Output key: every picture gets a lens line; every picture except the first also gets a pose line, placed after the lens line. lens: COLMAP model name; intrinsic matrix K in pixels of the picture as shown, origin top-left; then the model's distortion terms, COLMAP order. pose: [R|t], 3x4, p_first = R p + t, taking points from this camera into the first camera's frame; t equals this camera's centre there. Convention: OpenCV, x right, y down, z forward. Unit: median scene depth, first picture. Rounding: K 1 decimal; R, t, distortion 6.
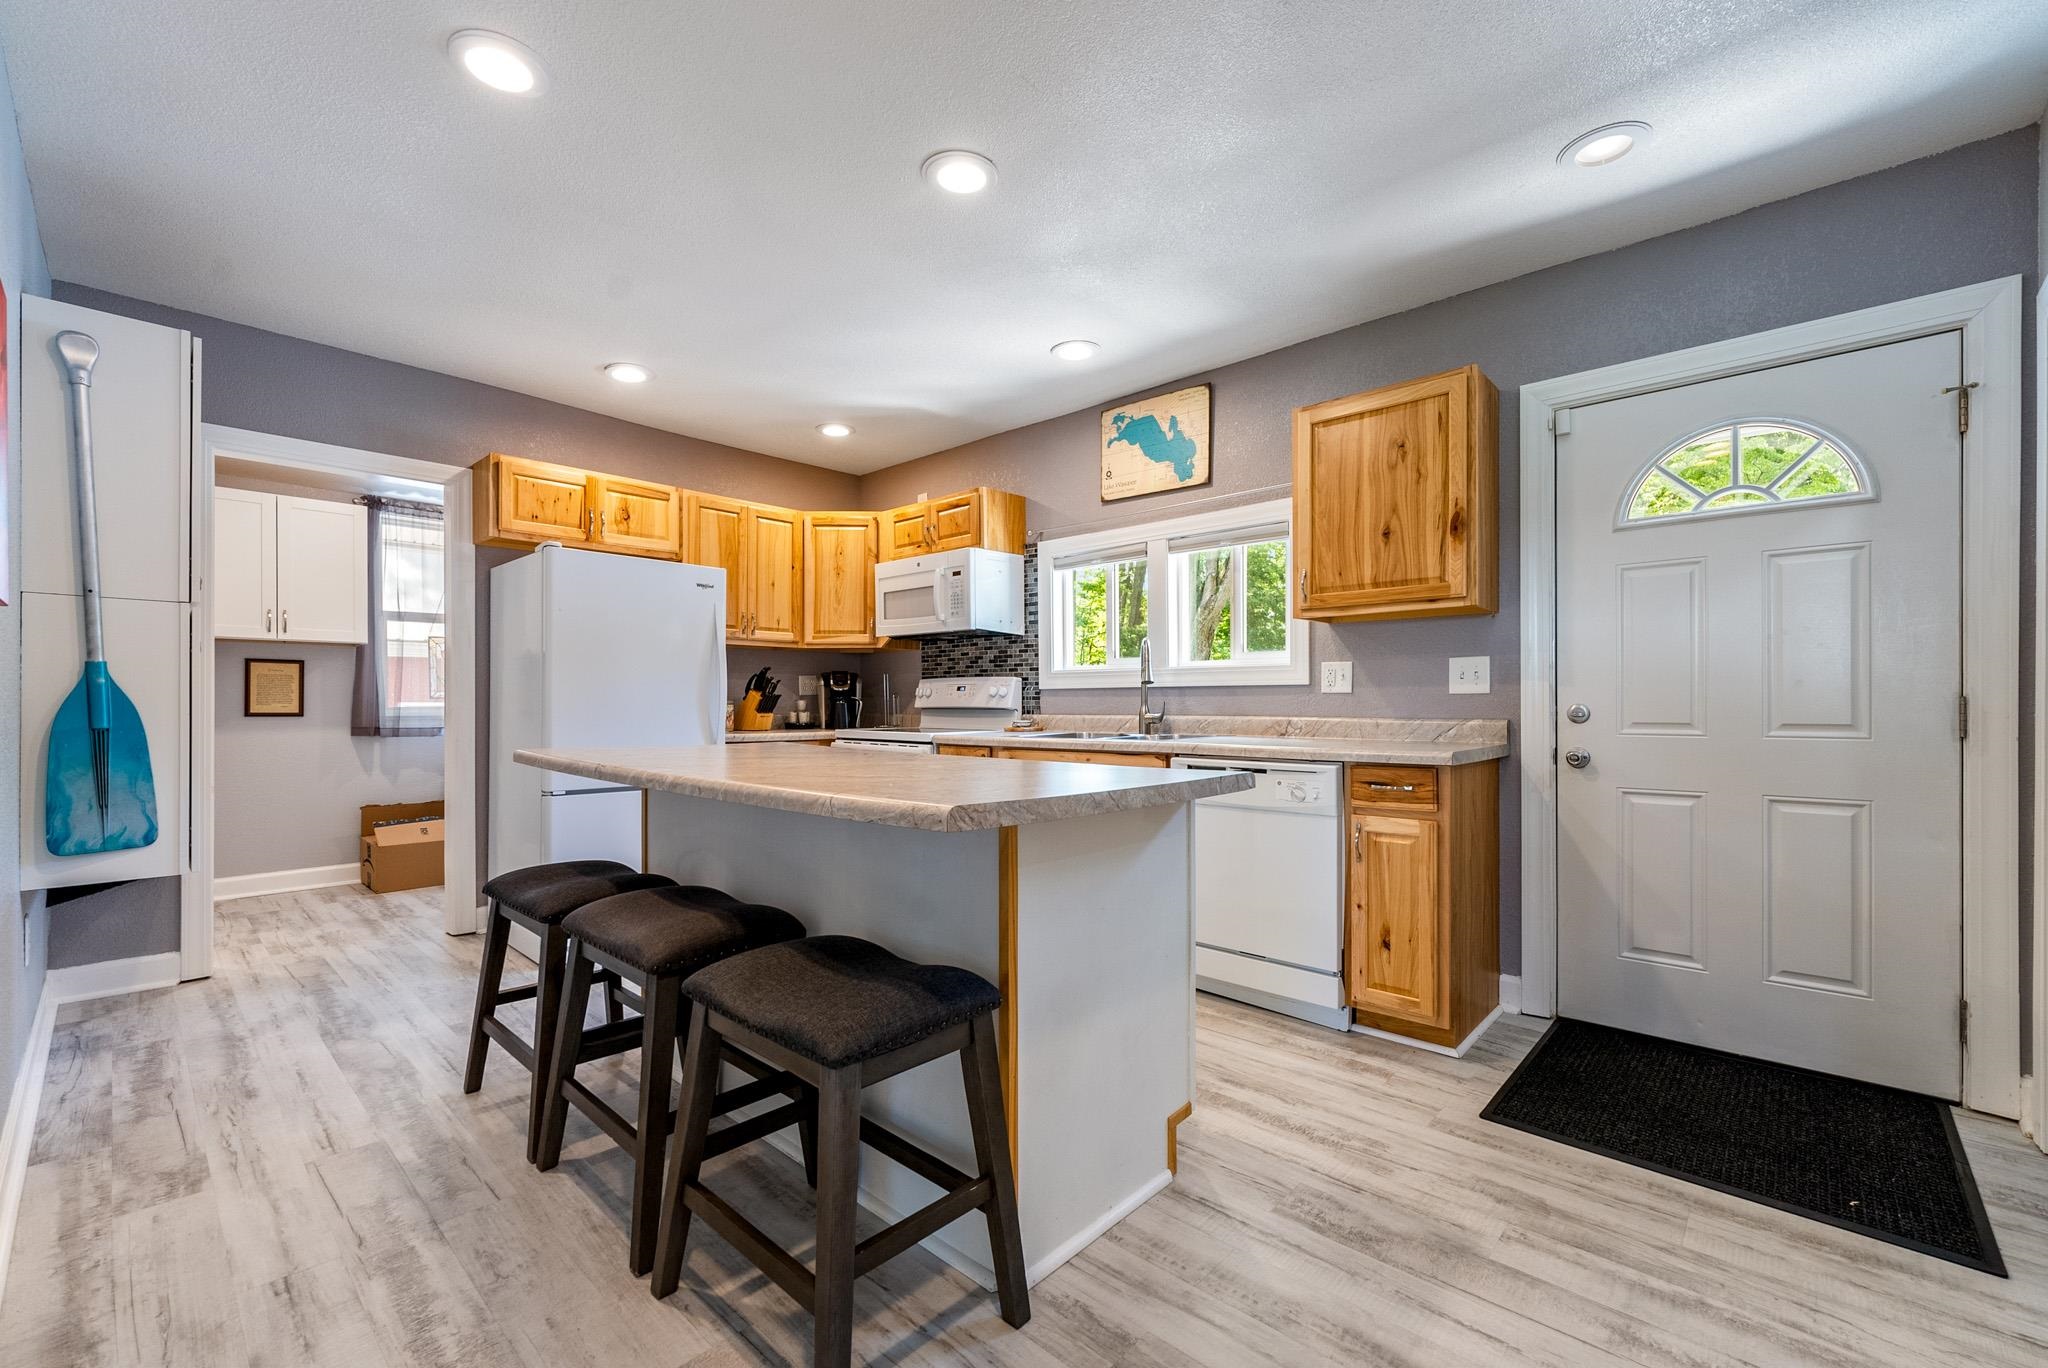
lens RADIAL K [[849.8, 0, 1024.0], [0, 849.8, 709.2], [0, 0, 1]] dist [-0.002136, -0.000789]
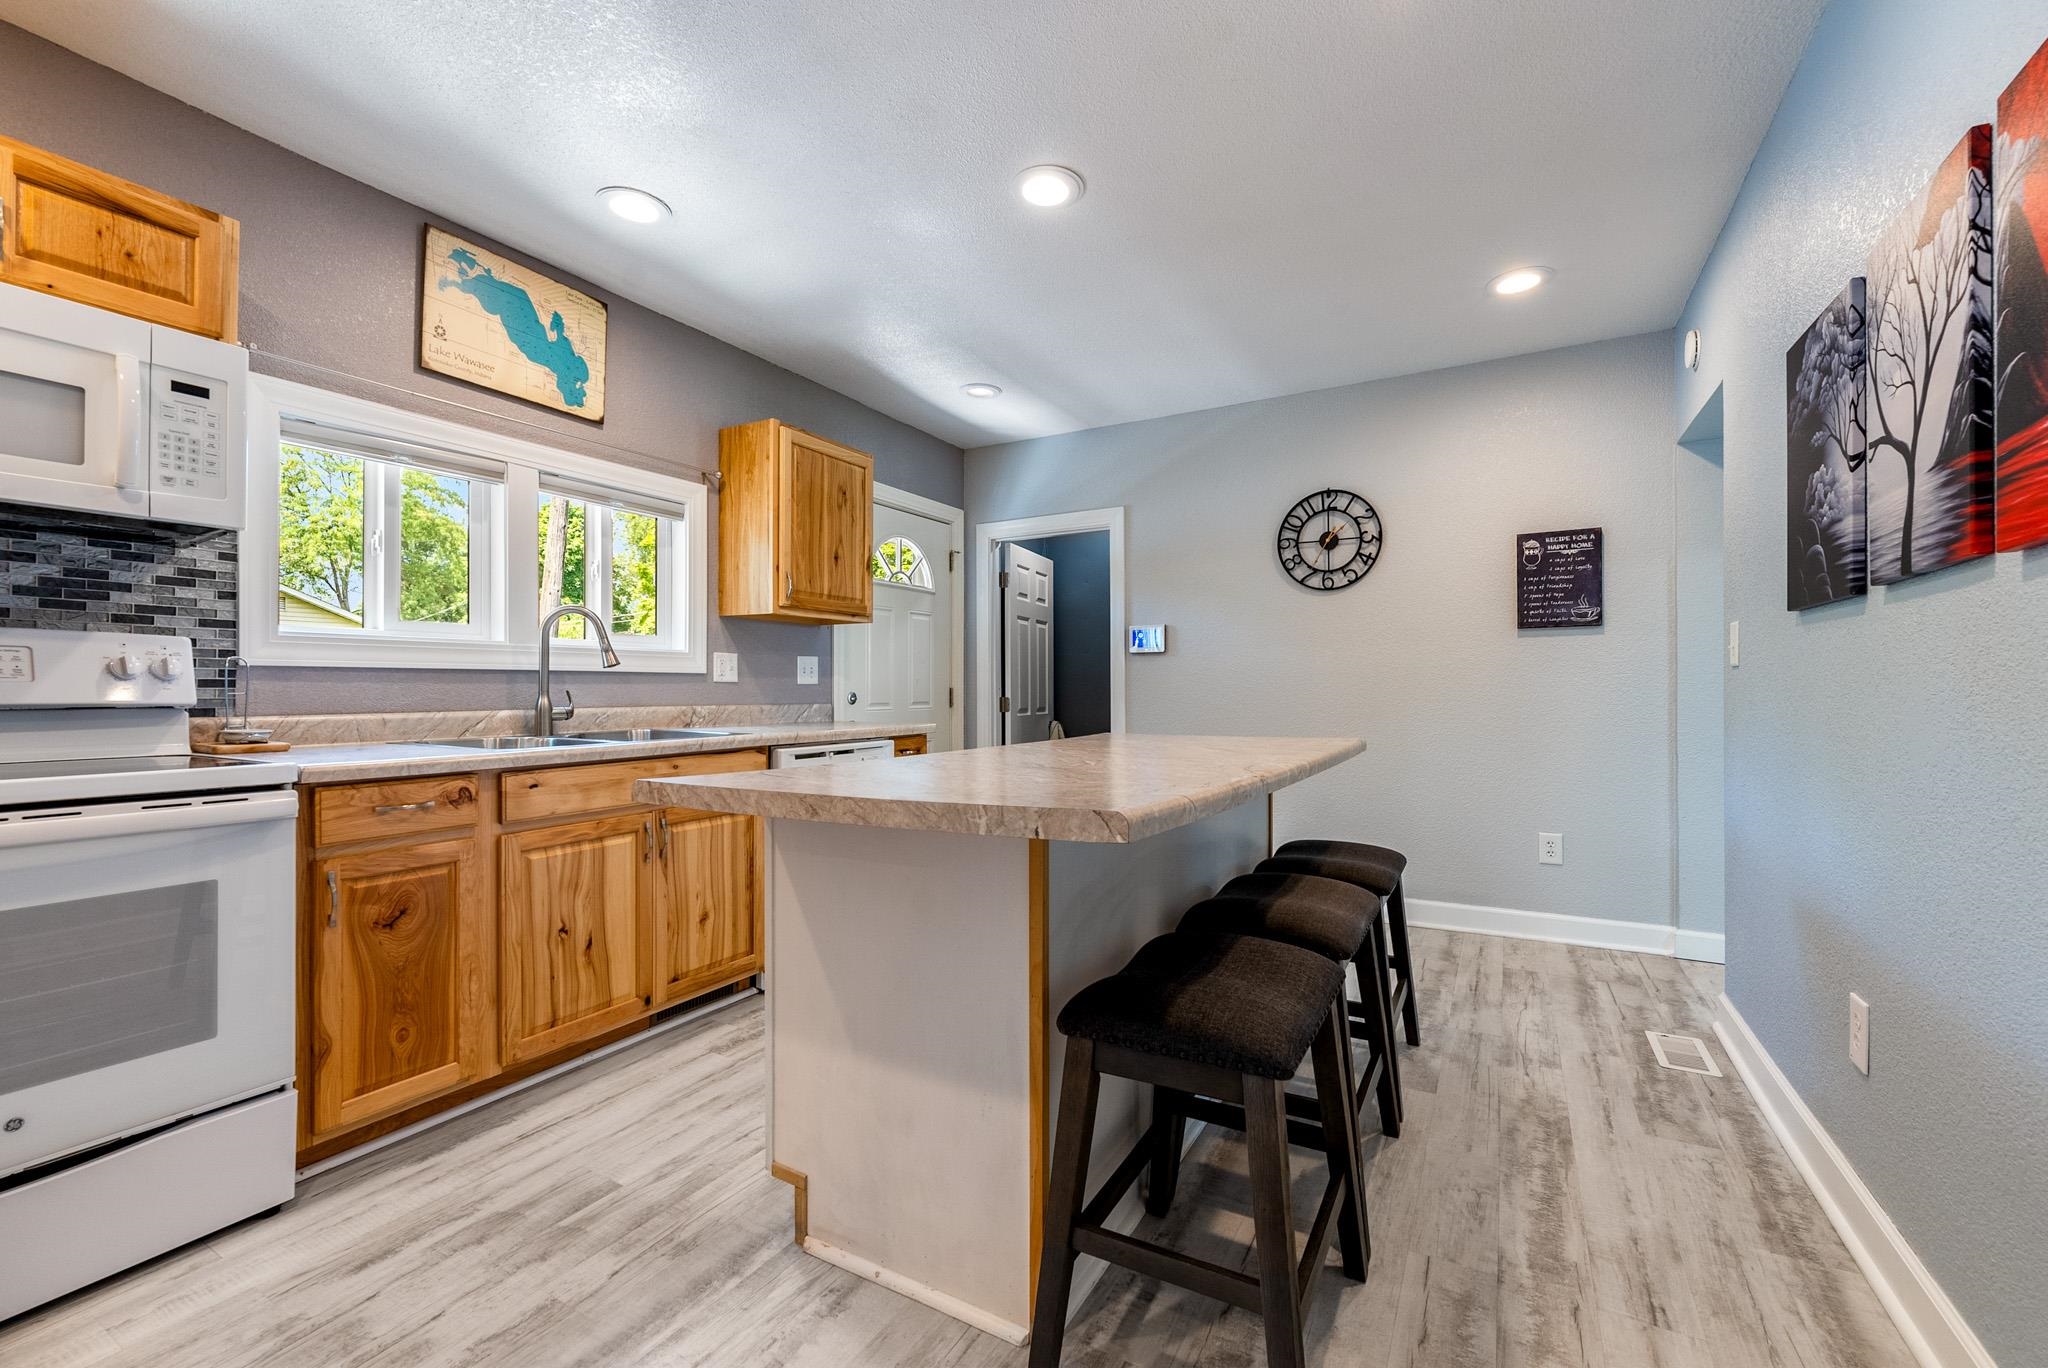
lens RADIAL K [[849.8, 0, 1024.0], [0, 849.8, 709.2], [0, 0, 1]] dist [-0.002136, -0.000789]
pose [[-0.228556, -0.020451, 0.973316, -0.630232], [0.010212, 0.999674, 0.023403, -0.005734], [-0.973477, 0.015288, -0.228273, 0.737465]]
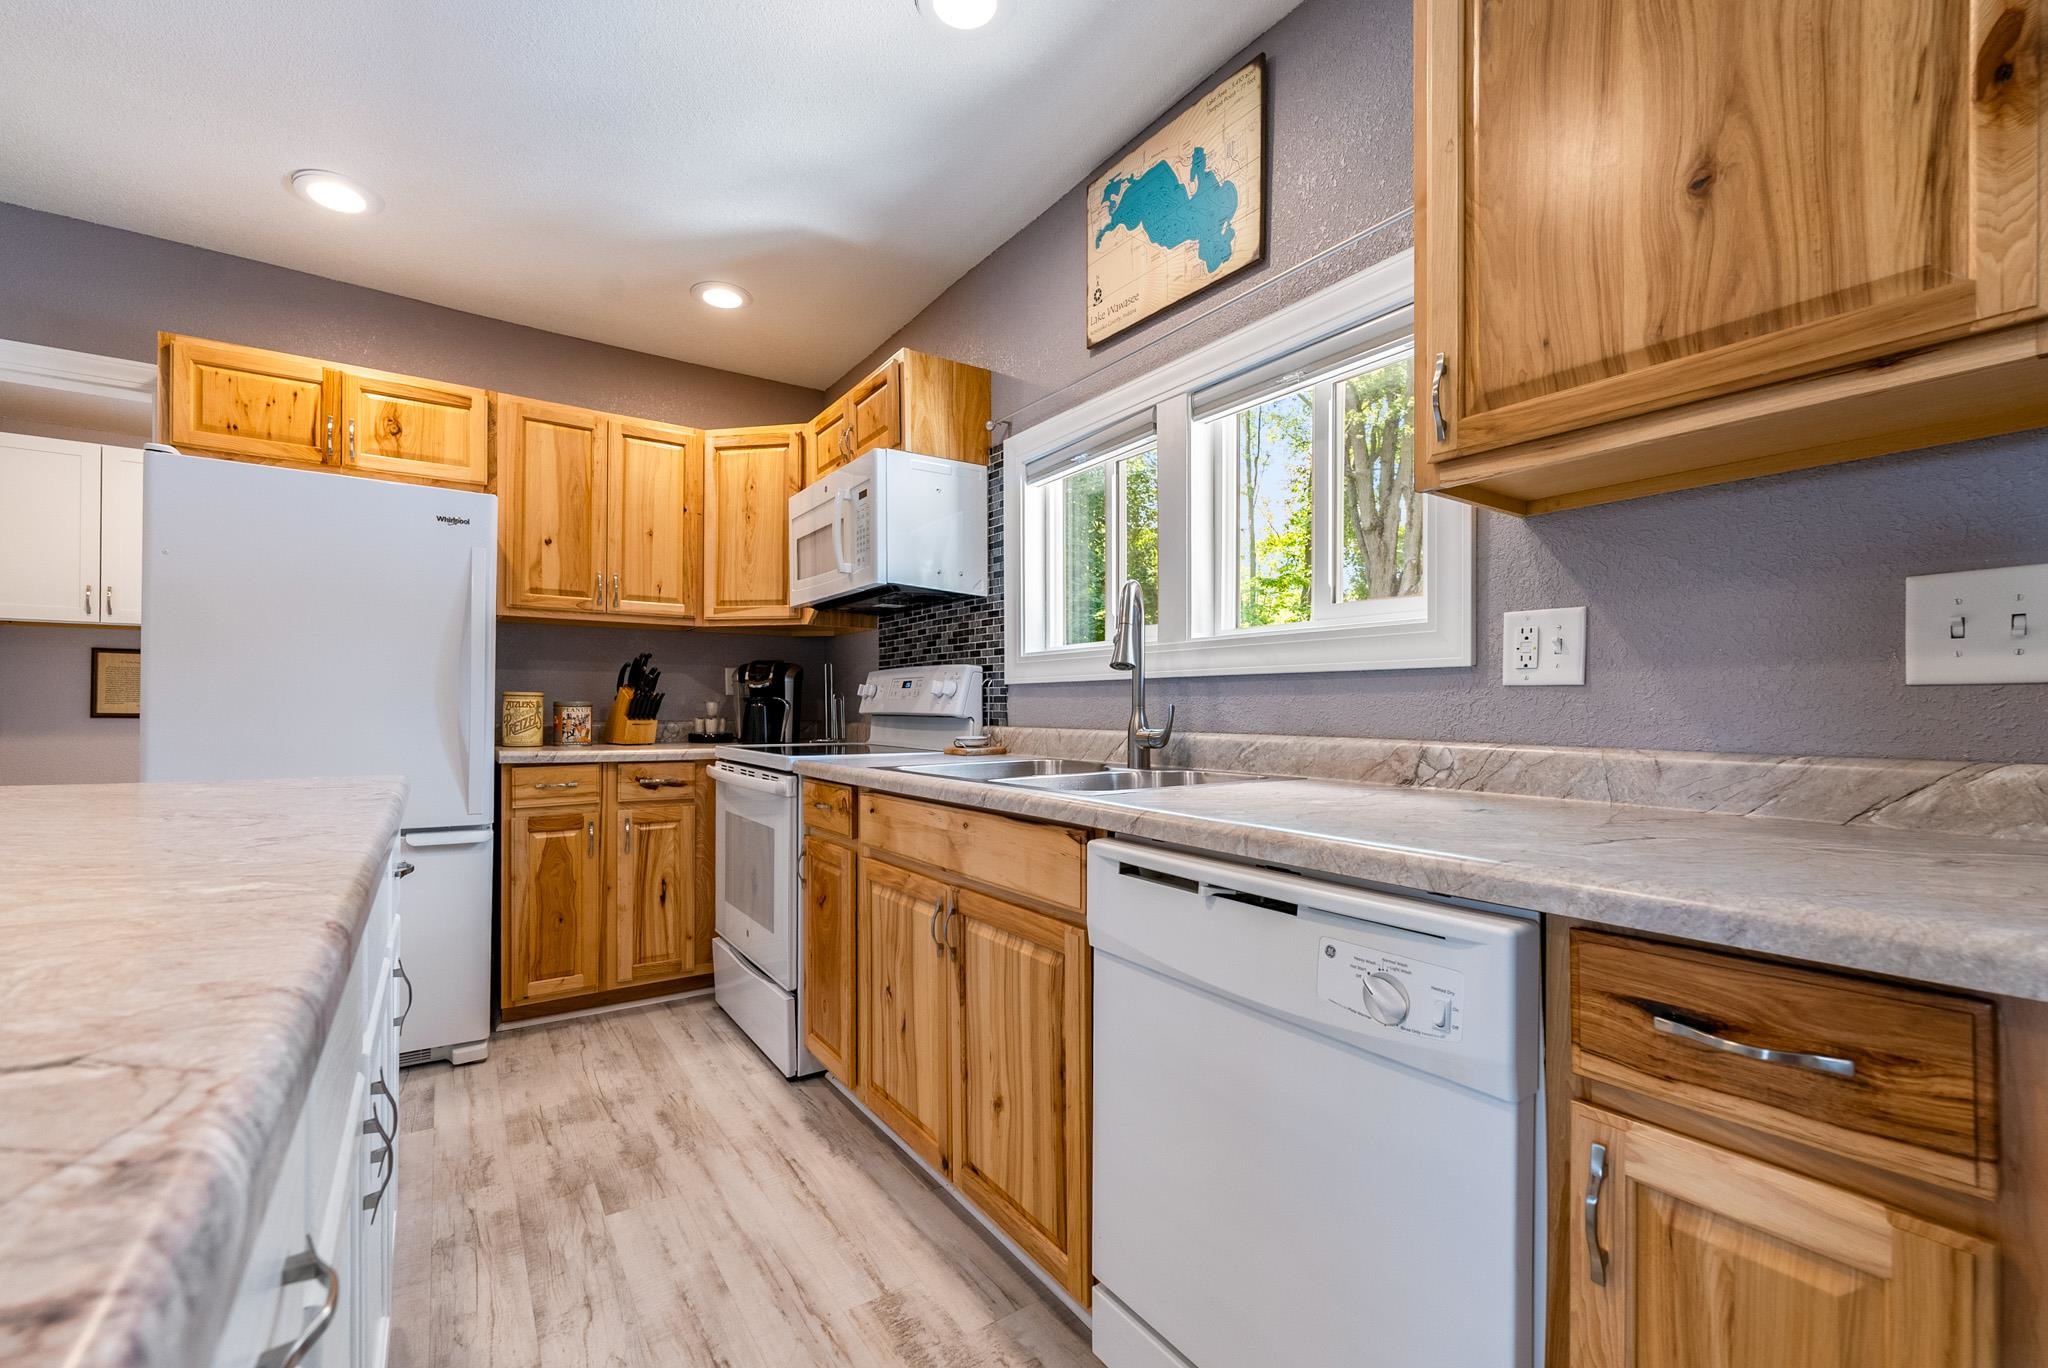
lens RADIAL K [[849.8, 0, 1024.0], [0, 849.8, 709.2], [0, 0, 1]] dist [-0.002136, -0.000789]
pose [[0.975068, 0.007207, -0.221788, 0.180685], [-0.008945, 0.999937, -0.006833, -0.002296], [0.221725, 0.008646, 0.975071, 0.458633]]
